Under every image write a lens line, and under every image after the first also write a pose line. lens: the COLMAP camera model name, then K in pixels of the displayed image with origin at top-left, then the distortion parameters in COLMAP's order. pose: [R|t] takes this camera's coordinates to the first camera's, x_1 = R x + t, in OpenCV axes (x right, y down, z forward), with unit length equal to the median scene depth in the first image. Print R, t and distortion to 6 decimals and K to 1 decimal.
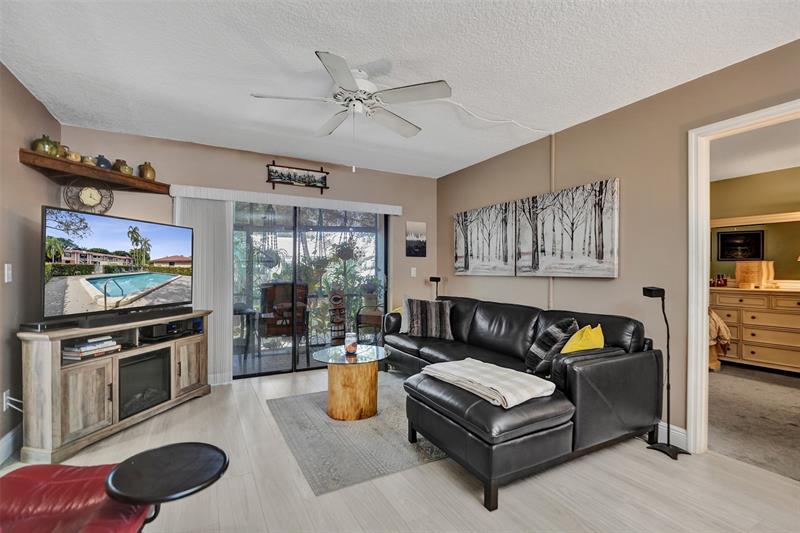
lens RADIAL K [[370.6, 0, 376.9], [0, 370.6, 280.1], [0, 0, 1]] dist [-0.032600, 0.004525]
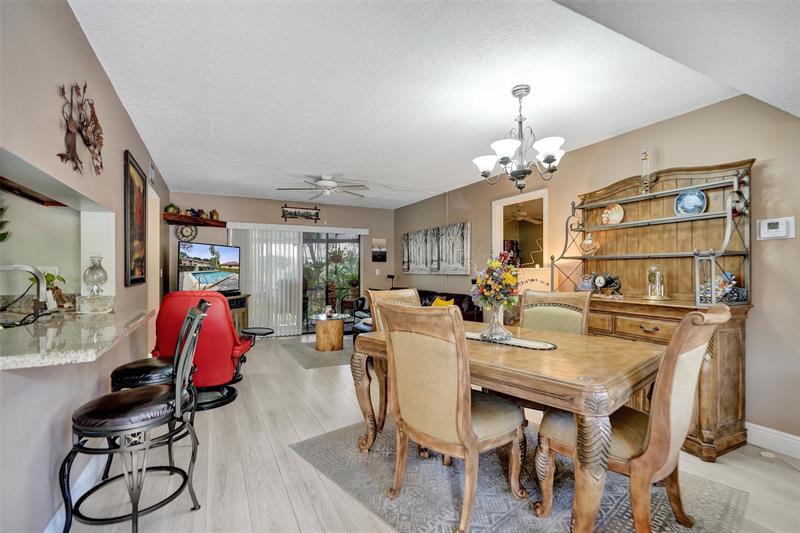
lens RADIAL K [[370.6, 0, 395.1], [0, 370.6, 275.6], [0, 0, 1]] dist [-0.032600, 0.004525]
pose [[0.999902, 0.005162, 0.012996, 0.206822], [-0.004953, 0.999859, -0.016048, 0.024694], [-0.013077, 0.015982, 0.999787, -0.713255]]
